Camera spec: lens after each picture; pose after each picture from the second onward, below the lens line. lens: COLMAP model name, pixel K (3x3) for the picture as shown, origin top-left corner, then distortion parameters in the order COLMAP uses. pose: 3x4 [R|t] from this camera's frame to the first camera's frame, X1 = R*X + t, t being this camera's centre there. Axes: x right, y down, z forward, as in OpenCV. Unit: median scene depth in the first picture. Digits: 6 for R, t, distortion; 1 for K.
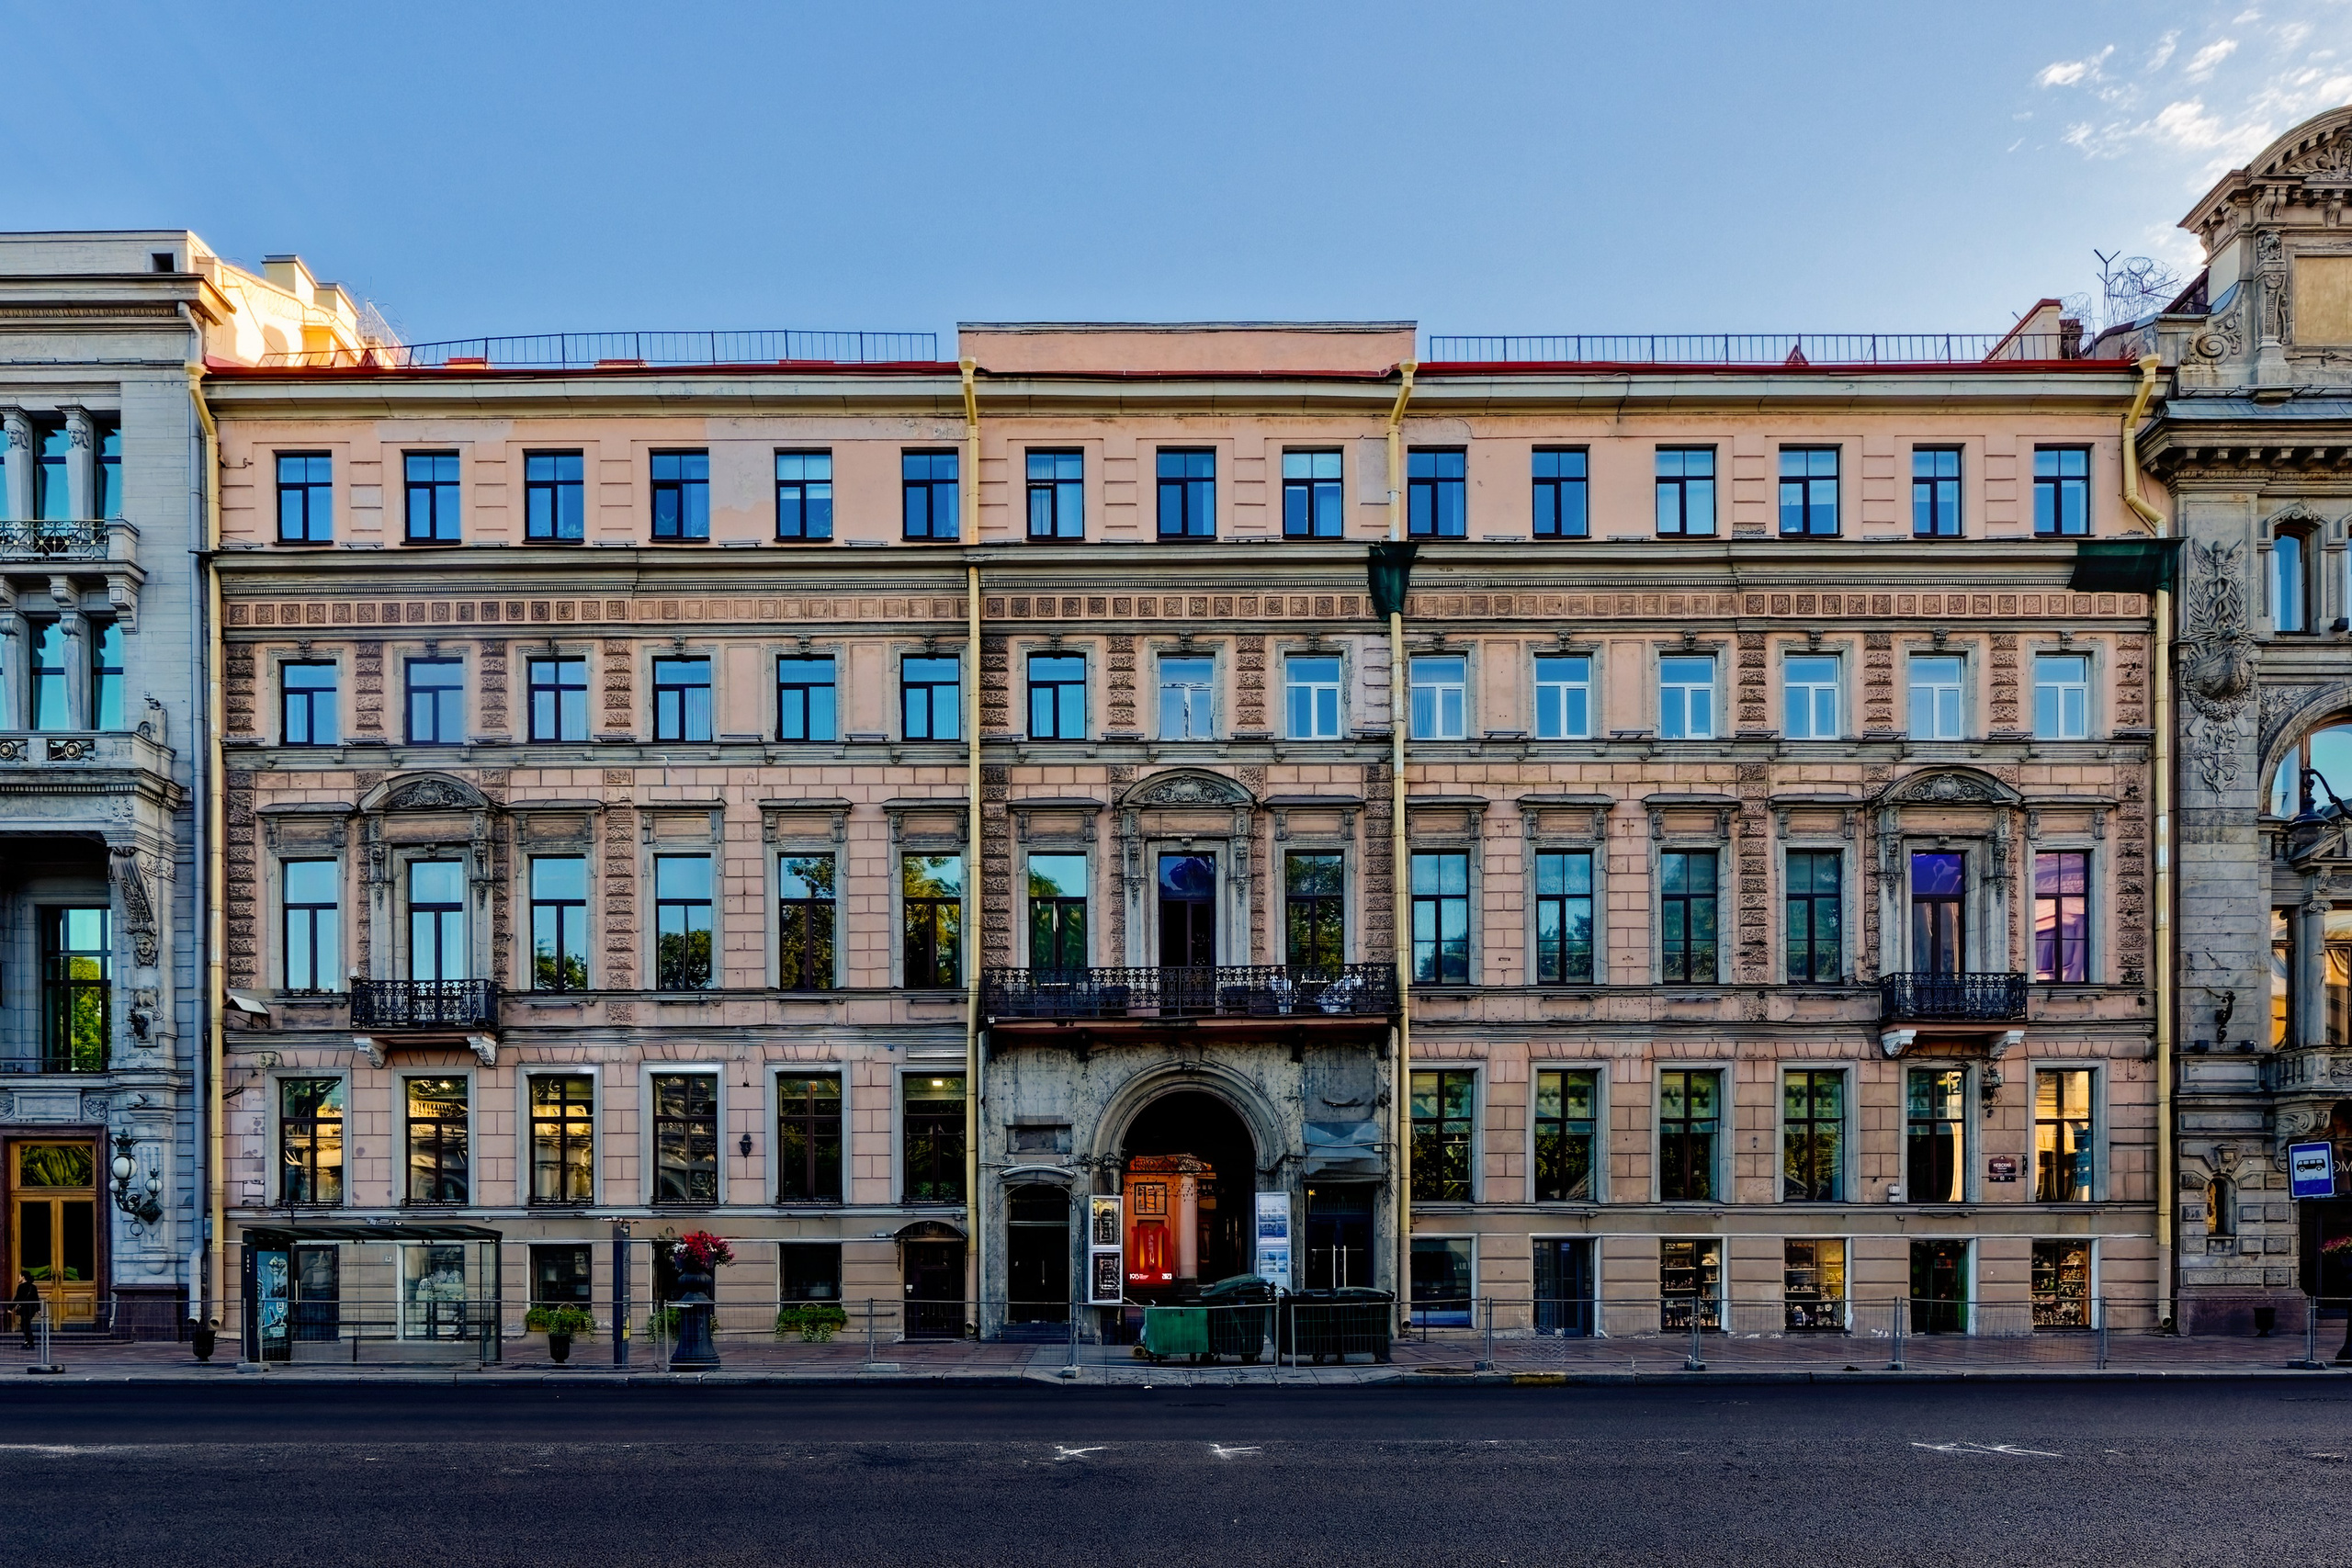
lens RADIAL K [[971.1, 0, 1176.2], [0, 971.1, 688.0], [0, 0, 1]] dist [-0.001138, -0.000543]
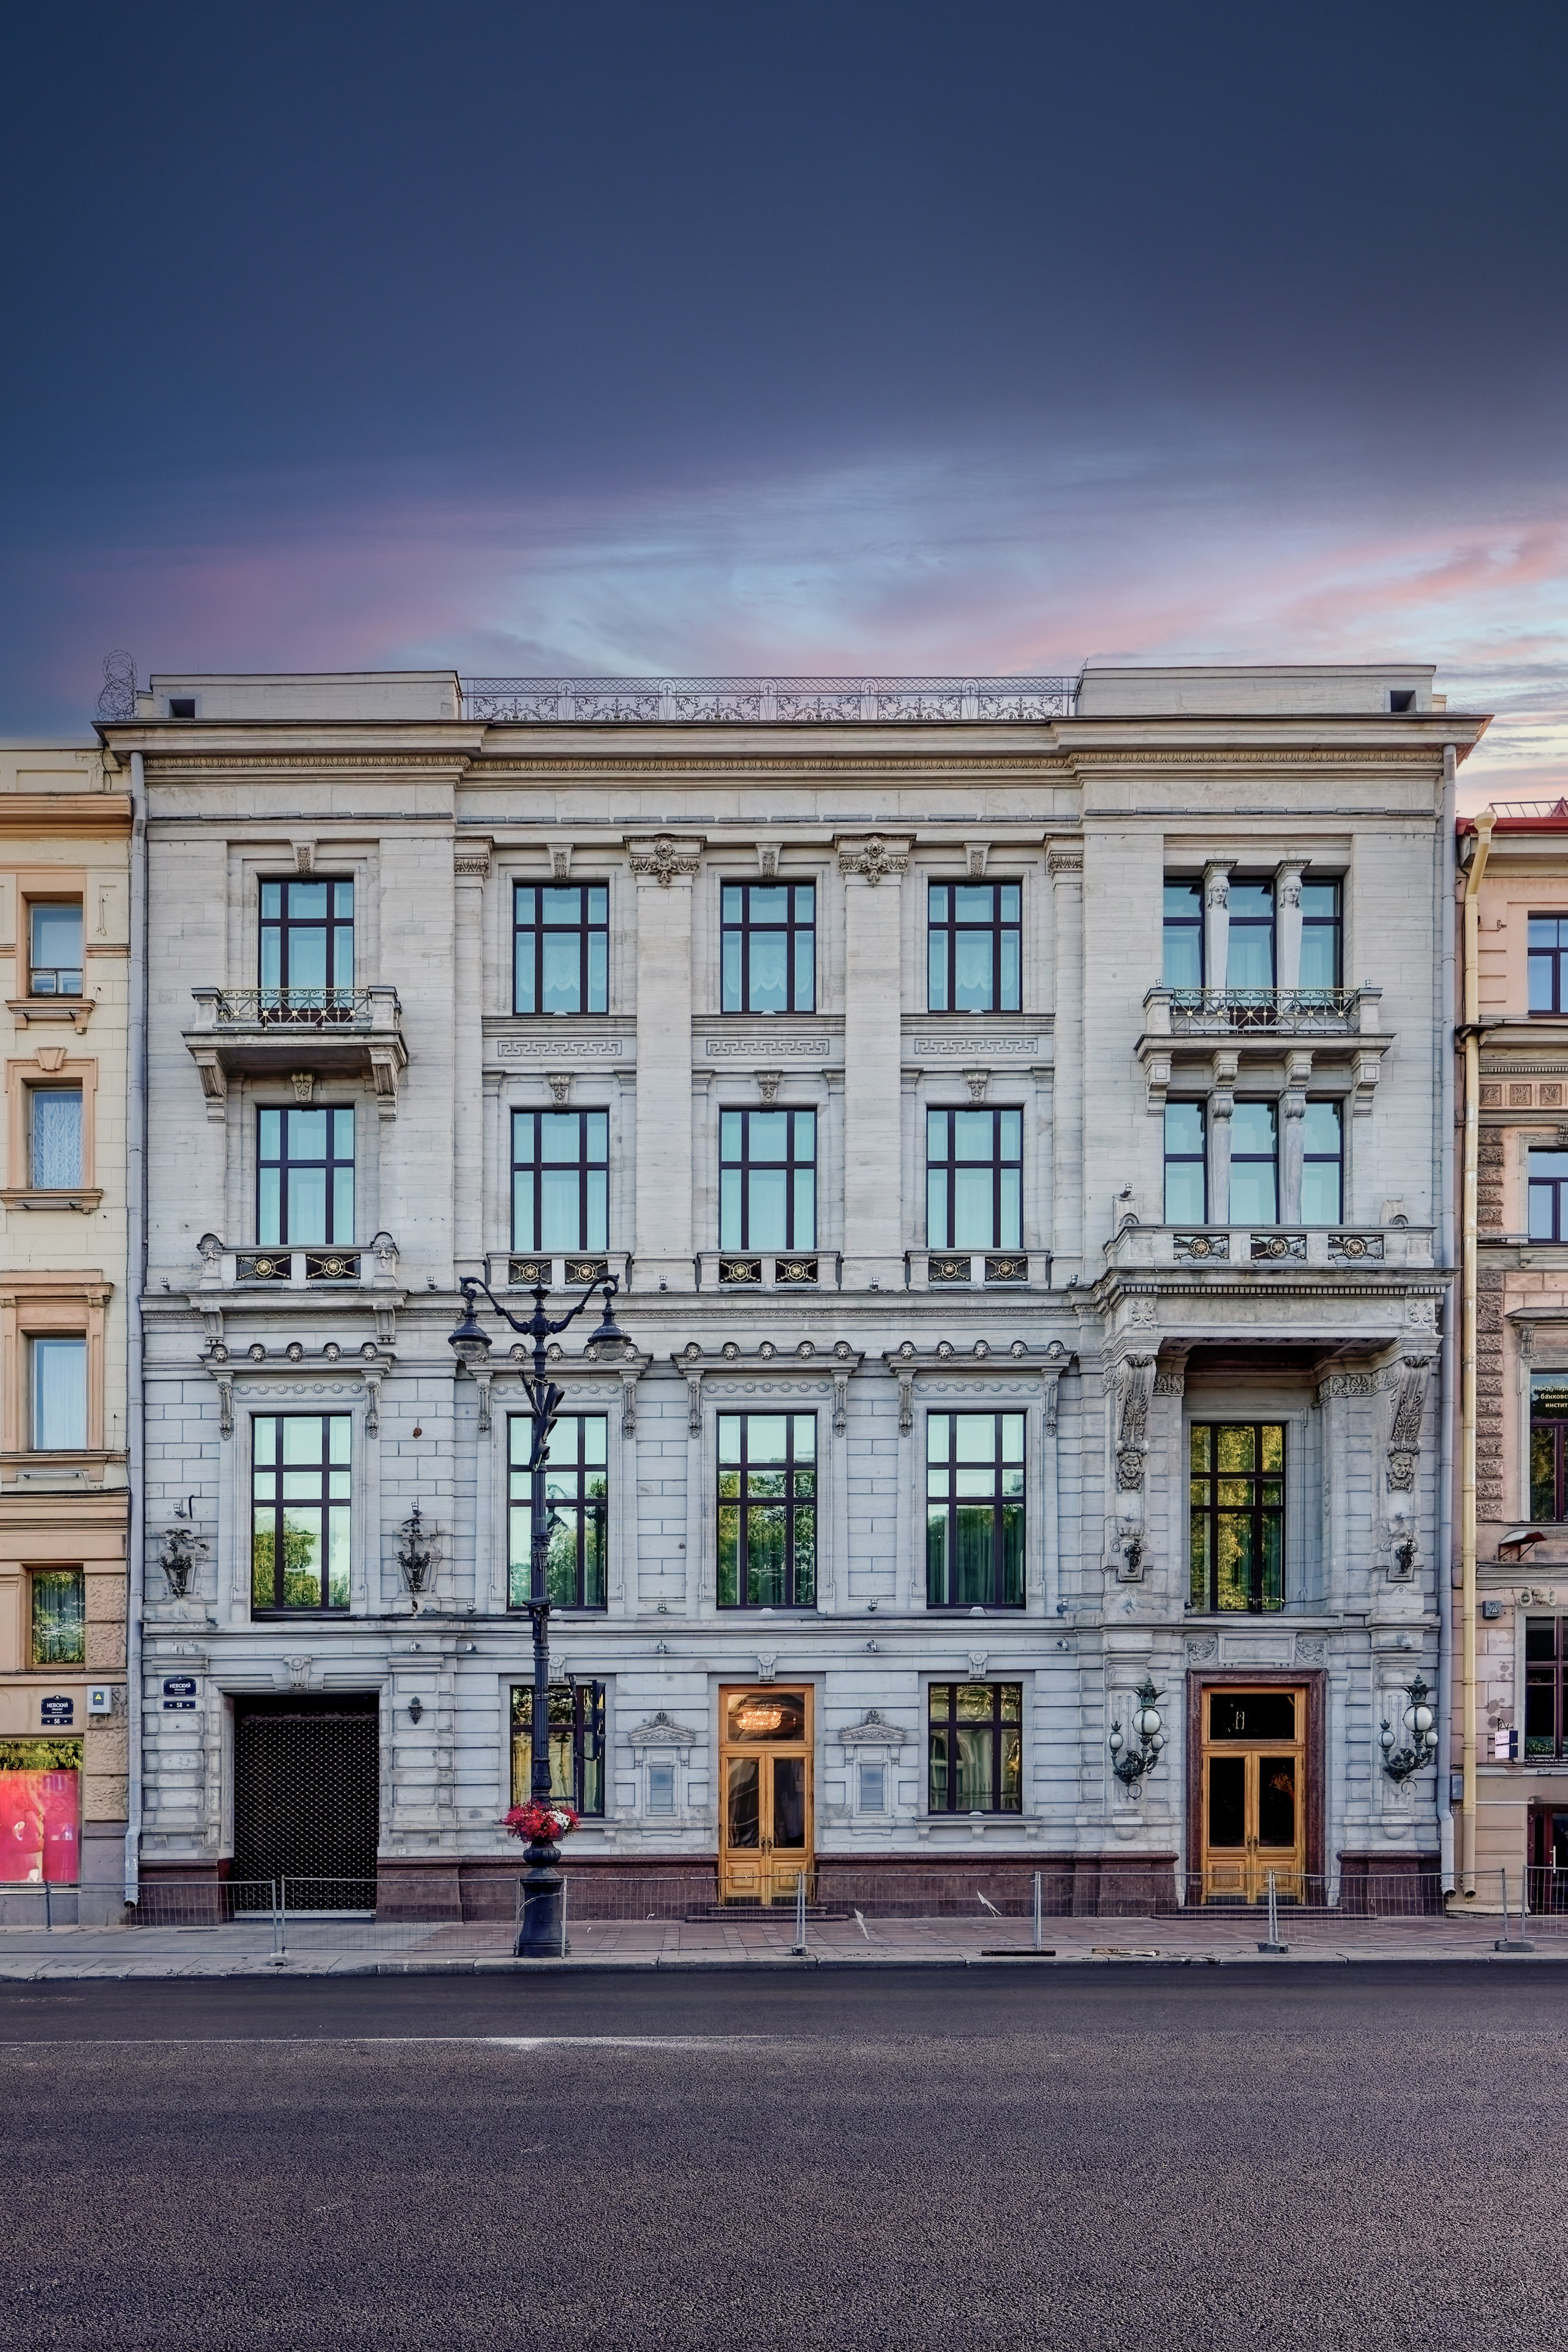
lens RADIAL K [[1108.9, 0, 784.0], [0, 1108.9, 1176.0], [0, 0, 1]] dist [-0.001141, 0.000222]
pose [[0.999996, 0.002700, 0.000401, -1.612812], [-0.002696, 0.999955, -0.009121, 0.009595], [-0.000426, 0.009119, 0.999958, -0.017998]]
